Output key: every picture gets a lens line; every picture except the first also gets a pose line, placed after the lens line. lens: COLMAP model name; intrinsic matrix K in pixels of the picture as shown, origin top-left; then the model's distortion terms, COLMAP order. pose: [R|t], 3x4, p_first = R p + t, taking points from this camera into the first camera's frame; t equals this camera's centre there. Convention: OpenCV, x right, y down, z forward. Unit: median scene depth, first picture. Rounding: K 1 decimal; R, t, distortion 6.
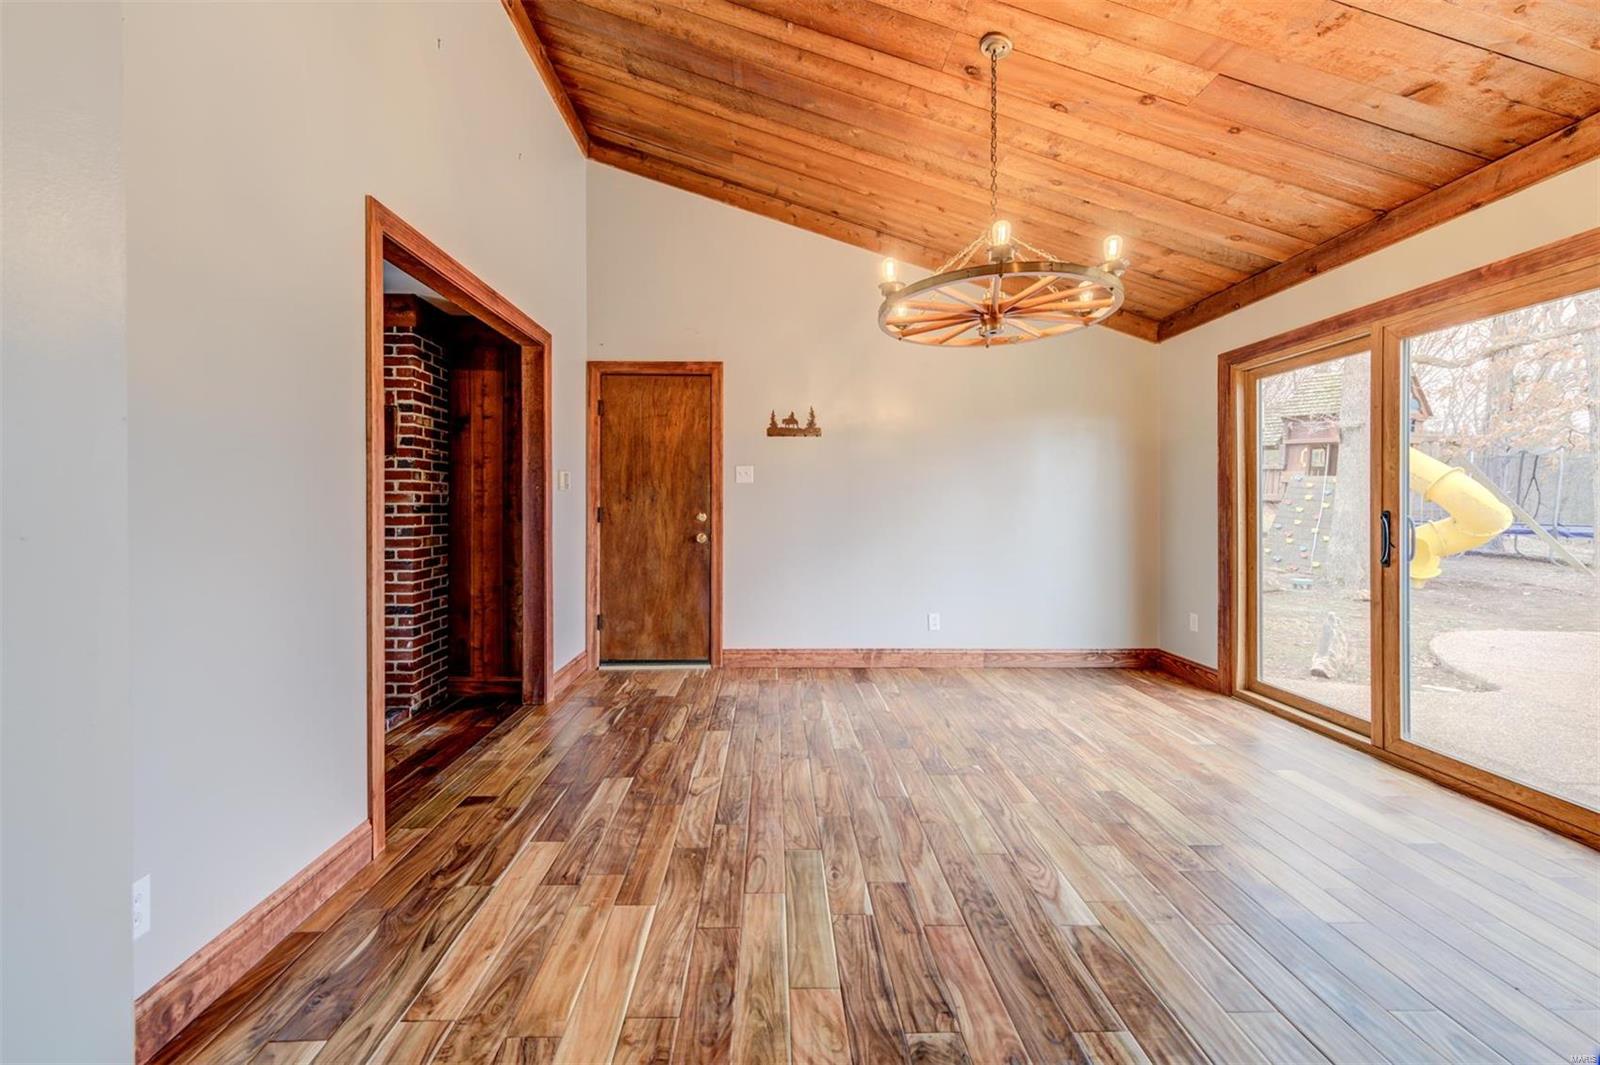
lens RADIAL K [[640.3, 0, 800.9], [0, 640.3, 501.8], [0, 0, 1]] dist [0.011807, -0.003250]
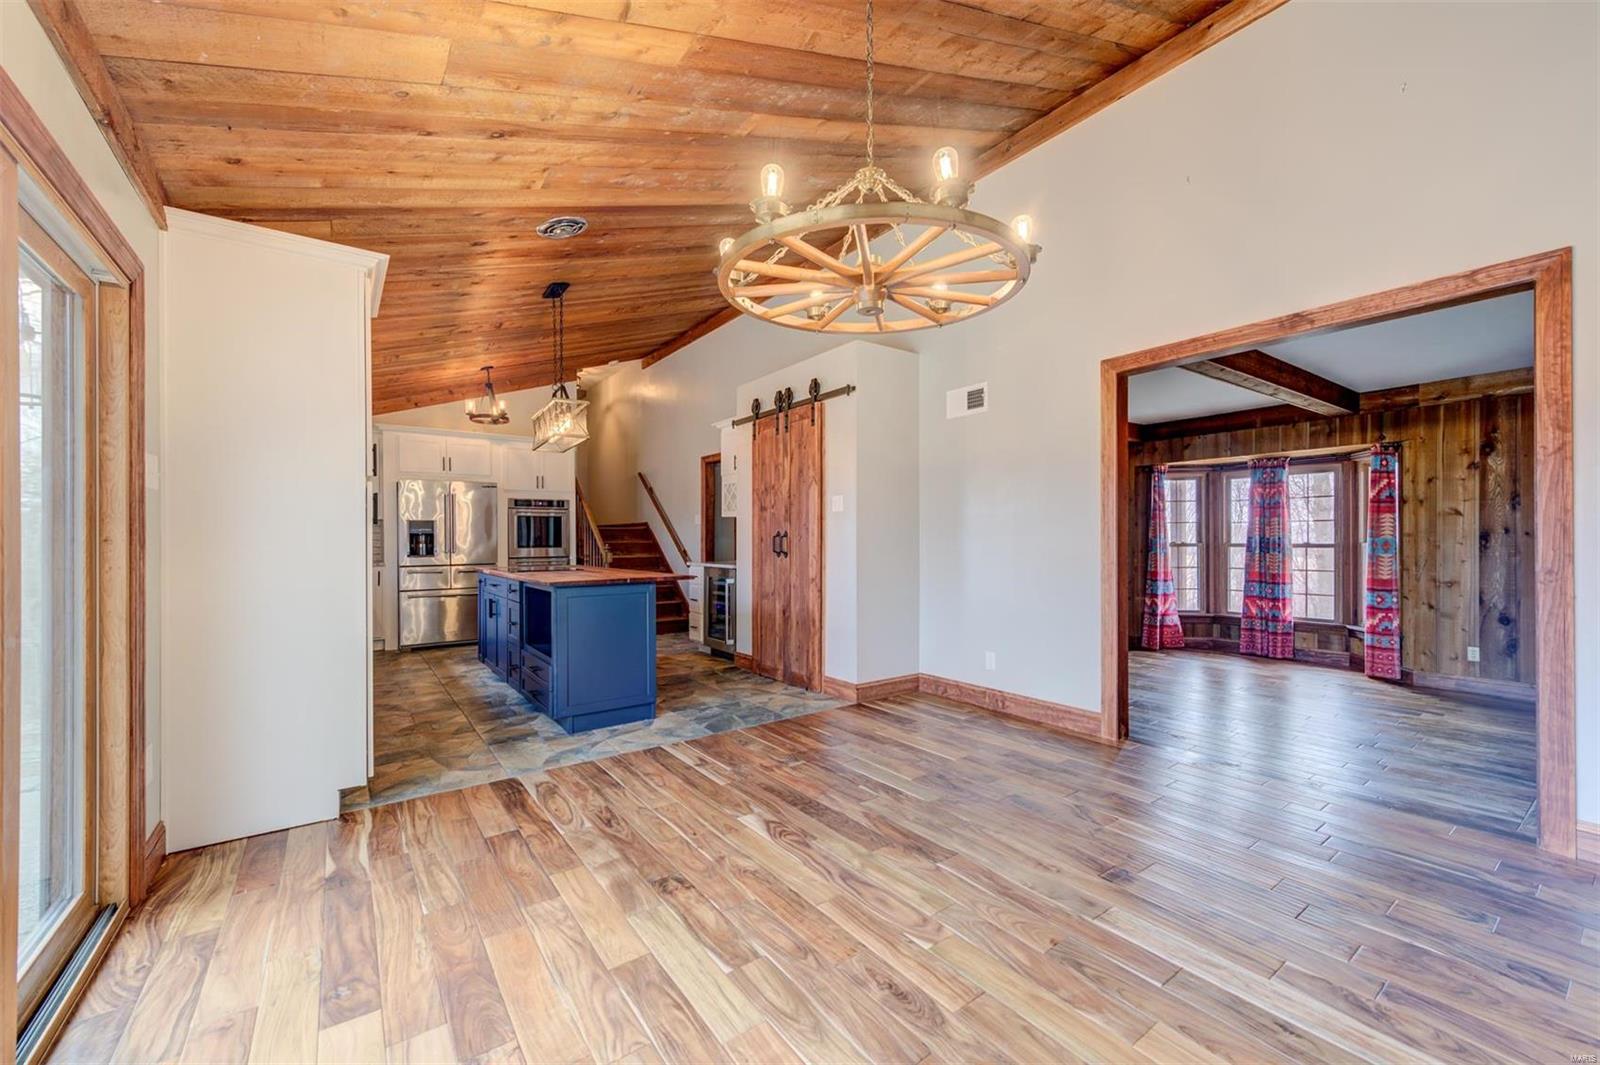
lens RADIAL K [[642.4, 0, 797.0], [0, 642.4, 540.9], [0, 0, 1]] dist [0.010606, -0.002744]
pose [[-0.836312, 0.008881, -0.548182, 0.643258], [0.012113, 0.999924, -0.002281, 0.007834], [0.548120, -0.008547, -0.836356, 1.290213]]
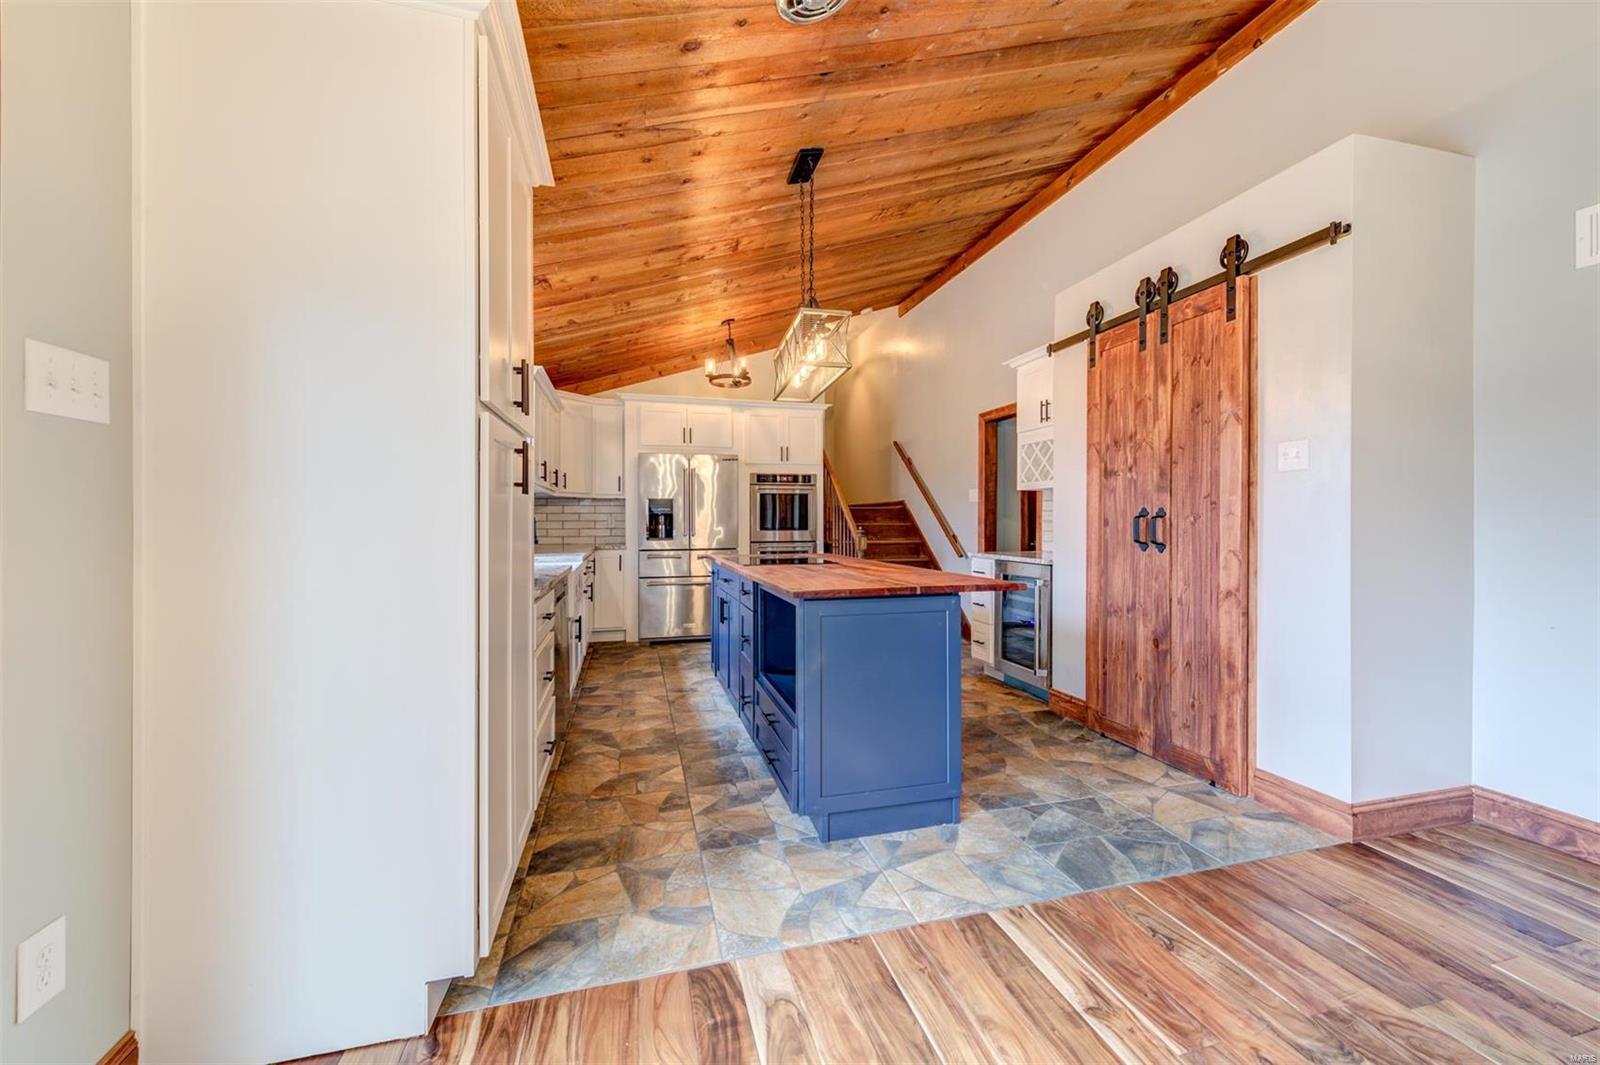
lens RADIAL K [[634.1, 0, 808.4], [0, 634.1, 522.3], [0, 0, 1]] dist [0.010266, -0.002646]
pose [[-0.972683, 0.004158, -0.232100, 0.526063], [0.005983, 0.999956, -0.007162, 0.004665], [0.232060, -0.008355, -0.972666, 0.754210]]
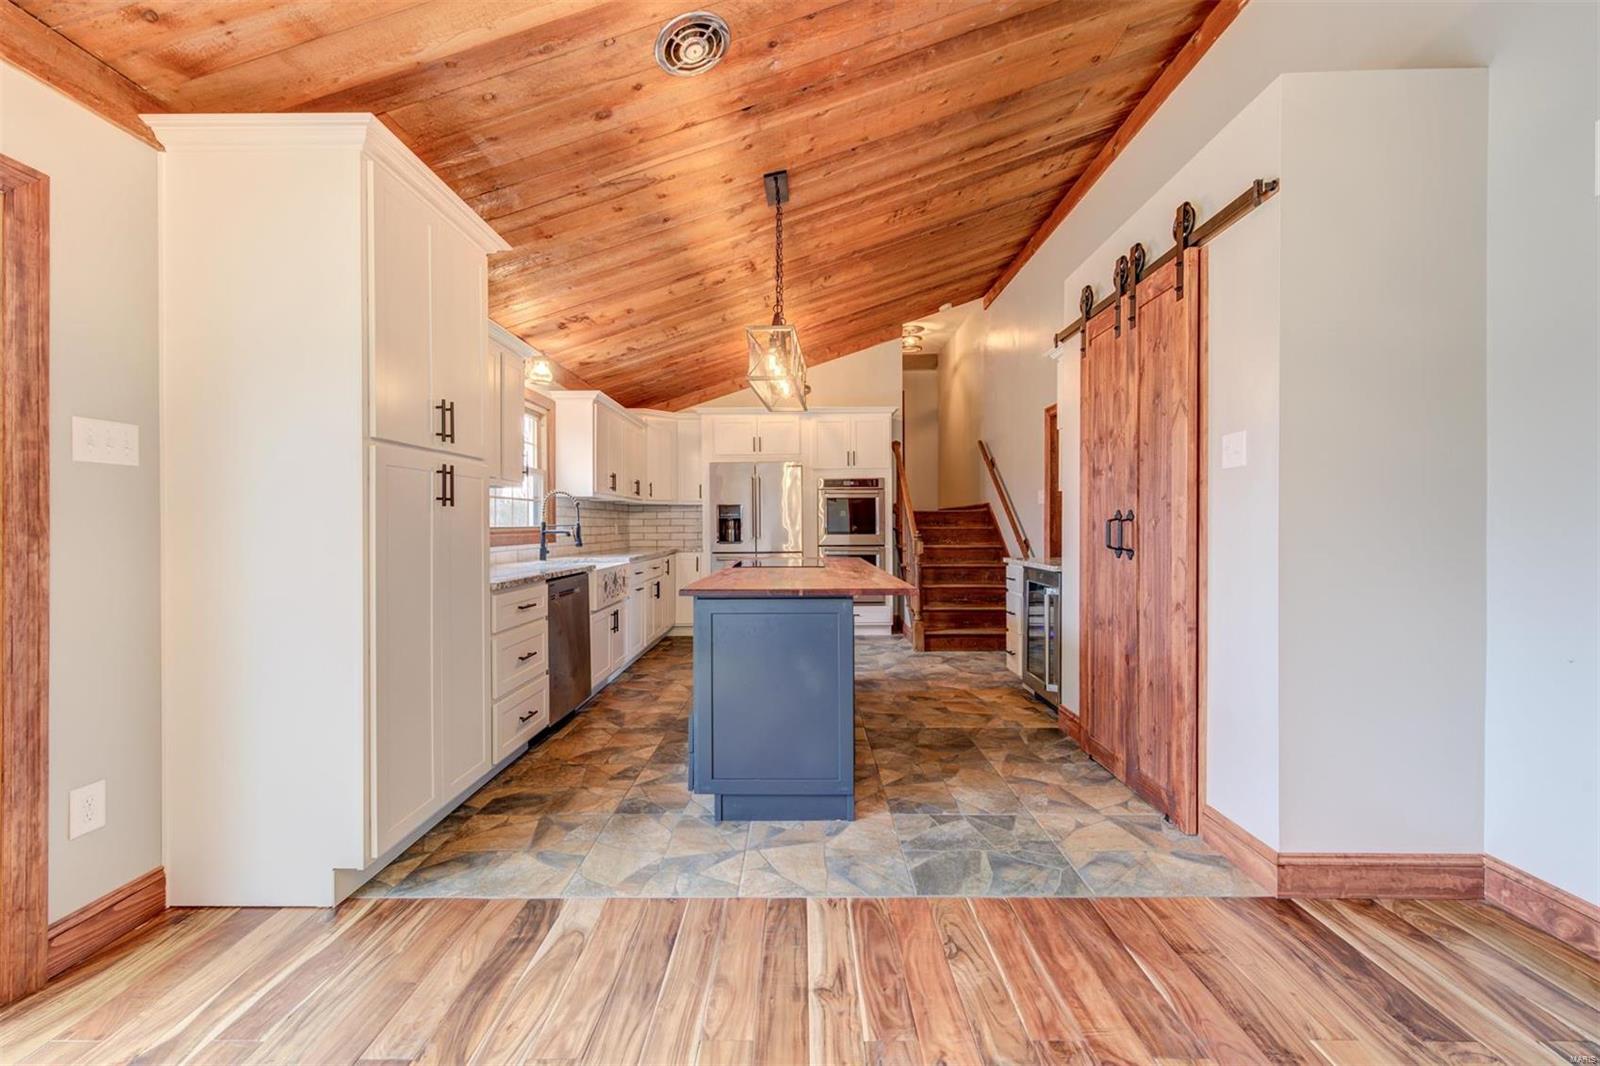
lens RADIAL K [[644.1, 0, 794.7], [0, 644.1, 527.4], [0, 0, 1]] dist [0.010006, -0.002940]
pose [[-0.998468, 0.007513, 0.054812, 0.207783], [0.007197, 0.999956, -0.005947, 0.004626], [-0.054854, -0.005543, -0.998479, 0.847380]]
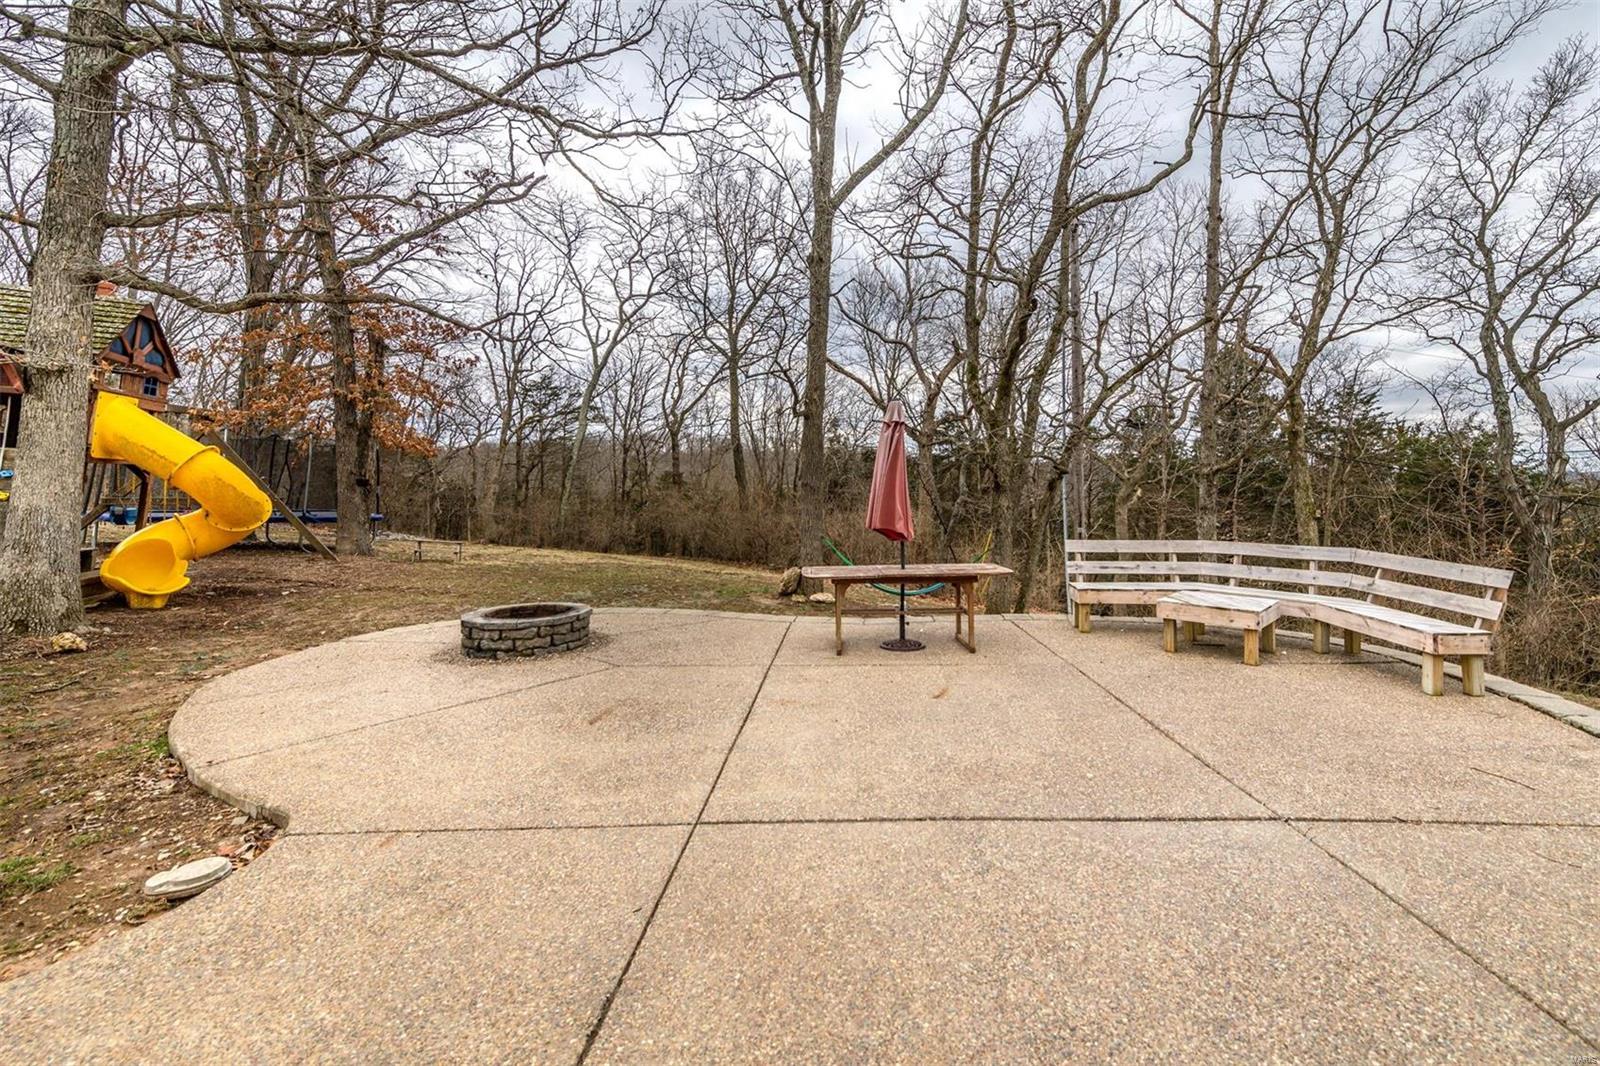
lens RADIAL K [[669.1, 0, 862.6], [0, 669.1, 478.2], [0, 0, 1]] dist [0.013324, -0.002614]
pose [[0.006008, 0.012778, 0.999900, 0.796300], [-0.001107, 0.999918, -0.012771, -0.016046], [-0.999981, -0.001030, 0.006022, 0.810069]]
